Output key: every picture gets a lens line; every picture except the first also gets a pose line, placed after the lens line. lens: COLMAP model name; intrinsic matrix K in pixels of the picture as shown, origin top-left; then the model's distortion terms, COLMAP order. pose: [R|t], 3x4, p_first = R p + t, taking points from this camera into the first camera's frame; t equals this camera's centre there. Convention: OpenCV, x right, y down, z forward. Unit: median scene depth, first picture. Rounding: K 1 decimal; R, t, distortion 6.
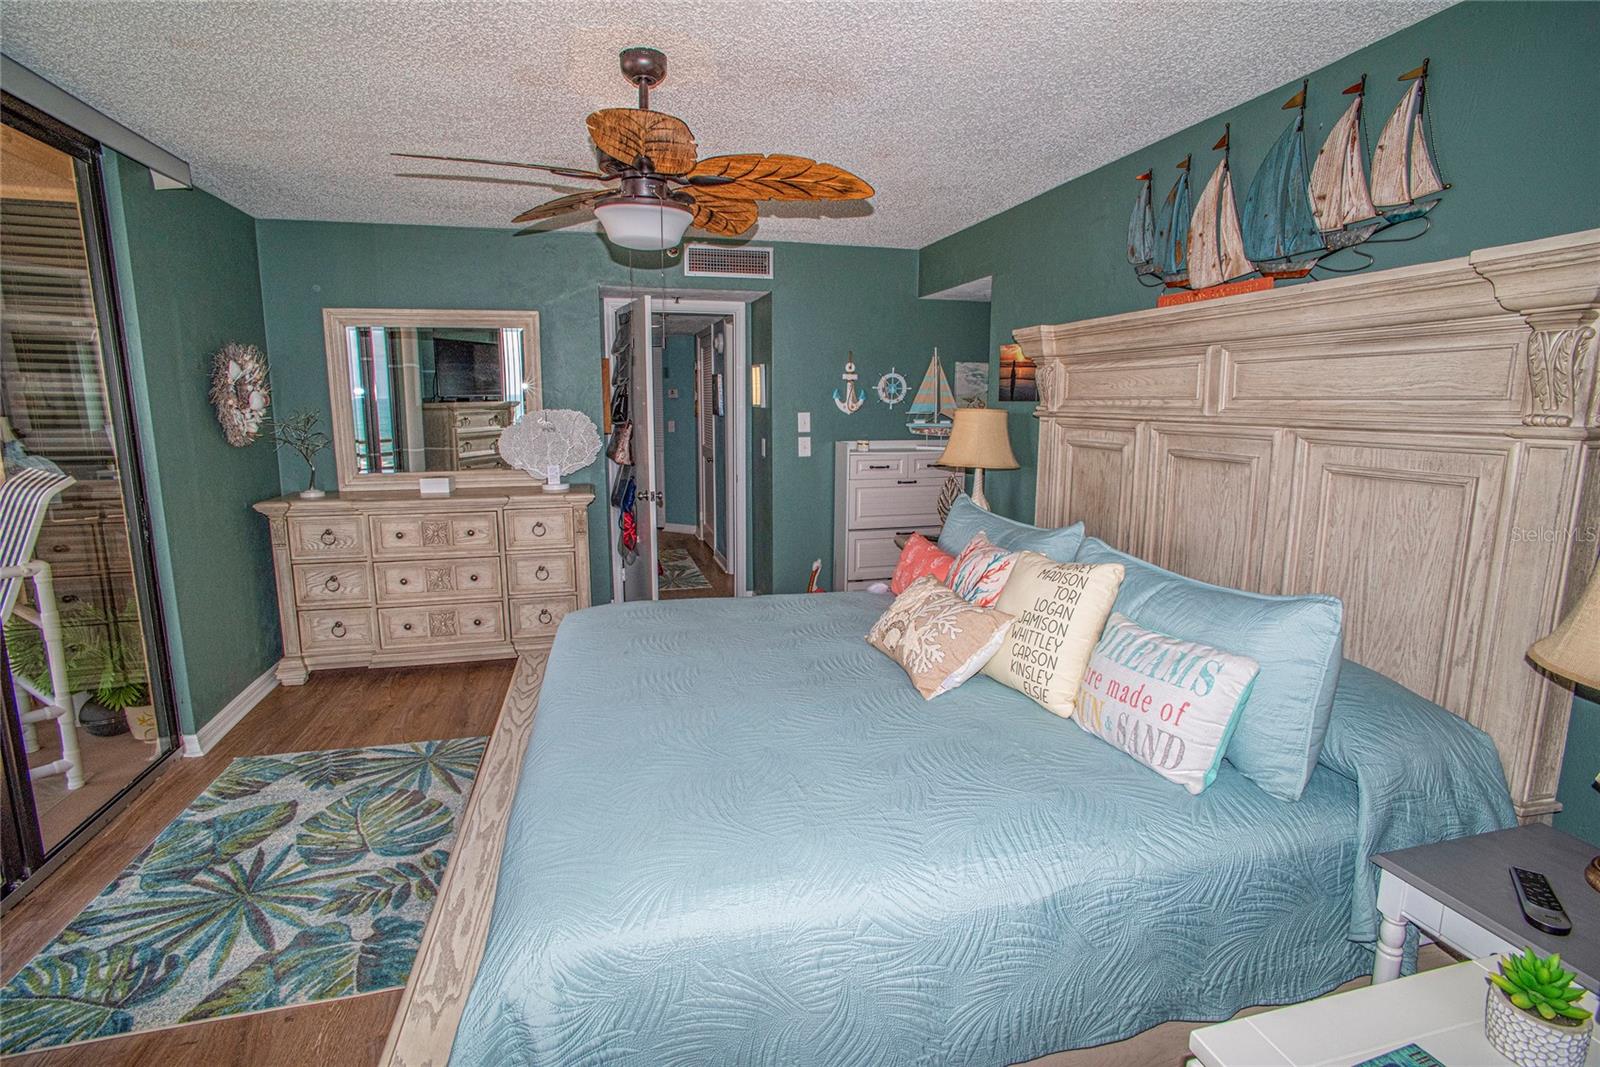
lens RADIAL K [[777.3, 0, 776.7], [0, 777.3, 531.3], [0, 0, 1]] dist [-0.081746, 0.037629]
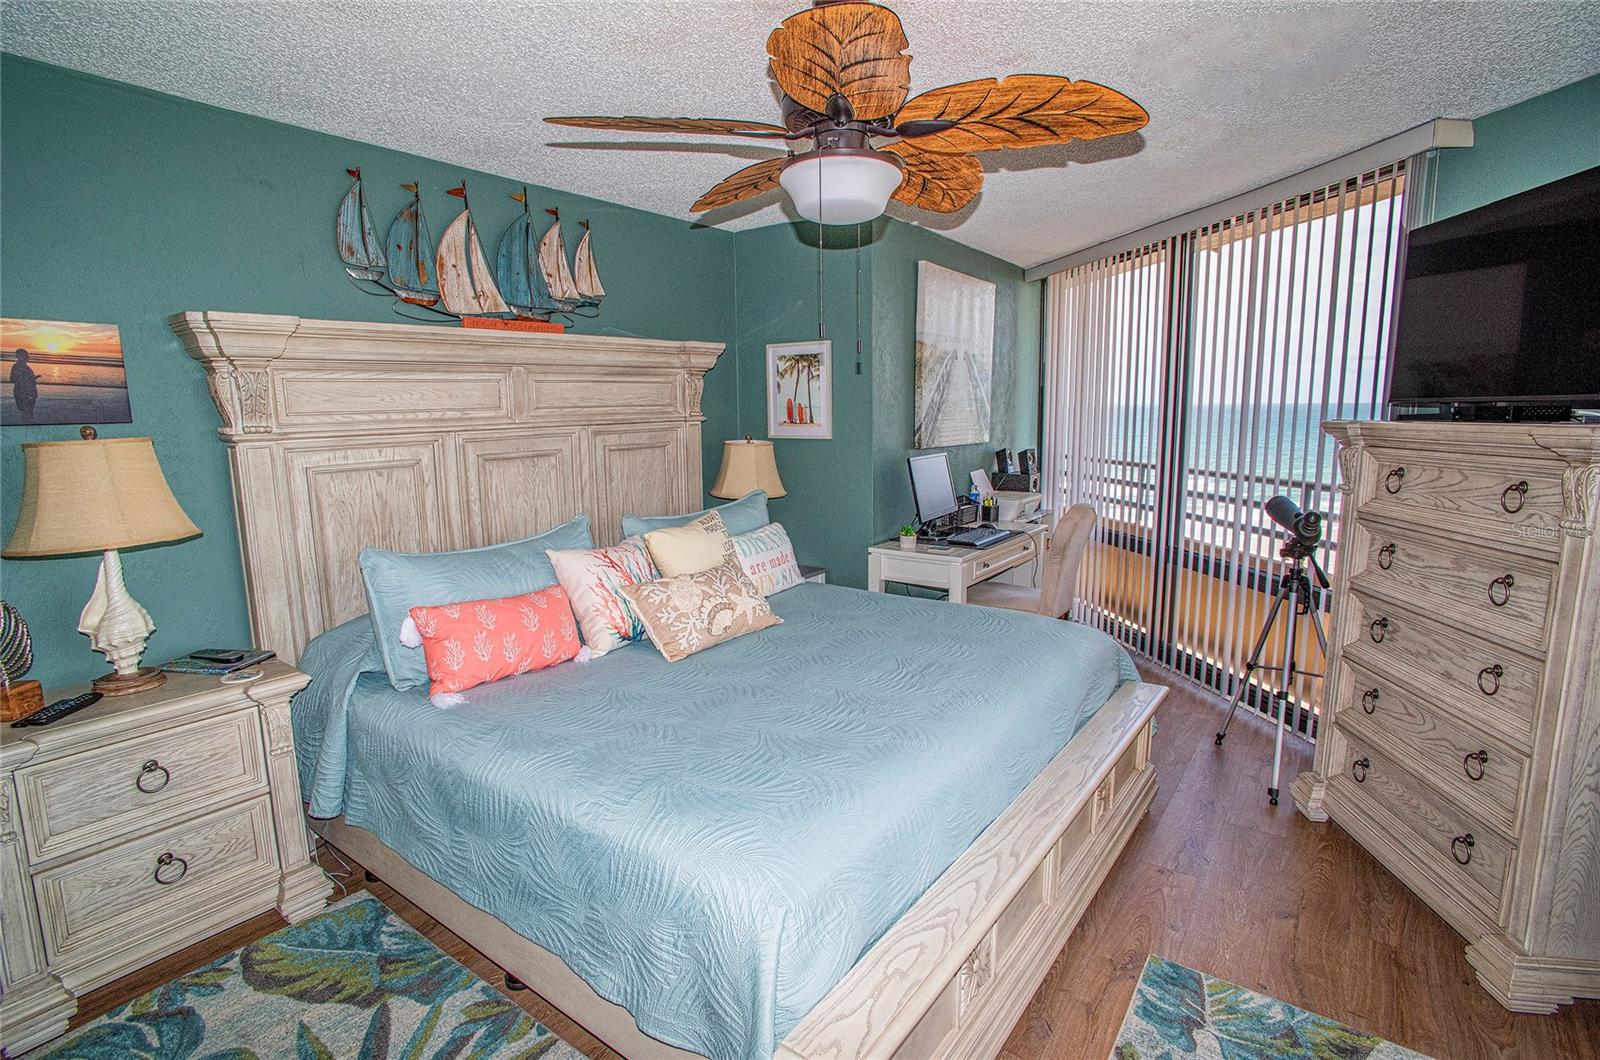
lens RADIAL K [[777.3, 0, 776.7], [0, 777.3, 527.8], [0, 0, 1]] dist [-0.081746, 0.037629]
pose [[-0.642958, -0.108214, 0.758218, -0.667666], [0.143749, 0.955326, 0.258243, -0.245062], [-0.752291, 0.275032, -0.598679, 1.441690]]
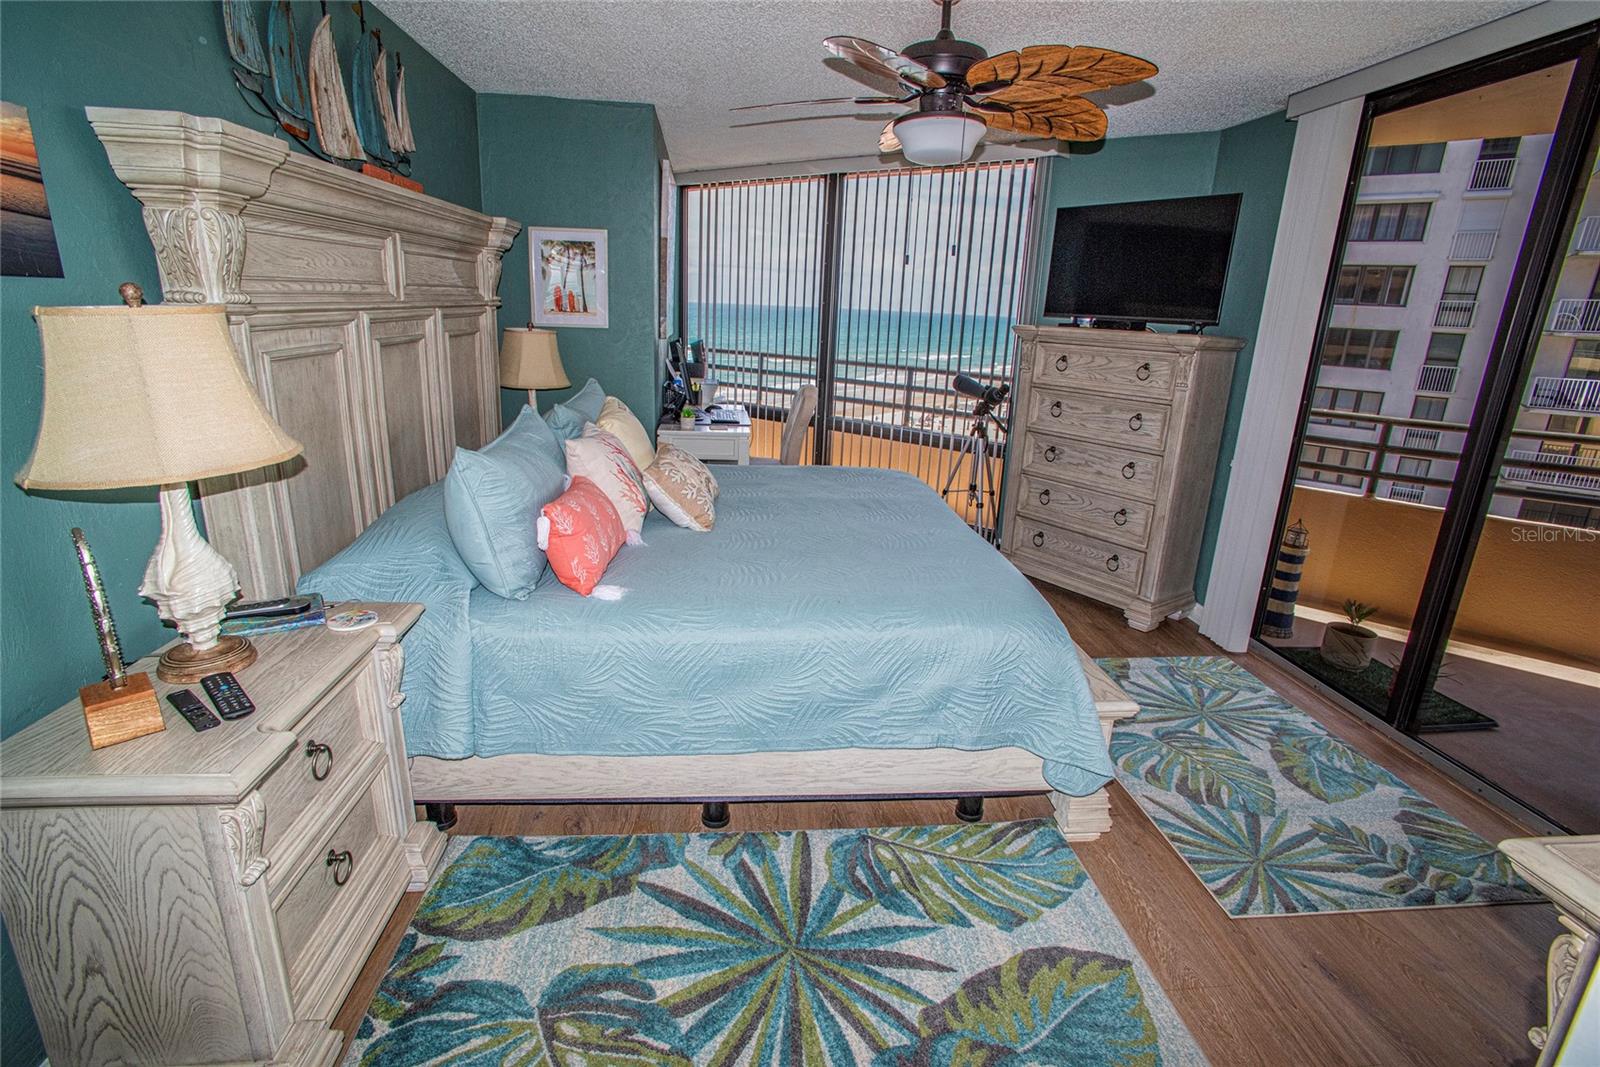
lens RADIAL K [[777.3, 0, 776.7], [0, 777.3, 531.3], [0, 0, 1]] dist [-0.081746, 0.037629]
pose [[-0.988053, -0.079762, 0.131868, -0.116631], [-0.014146, 0.898976, 0.437770, -0.324586], [-0.153463, 0.430674, -0.889364, 1.939692]]
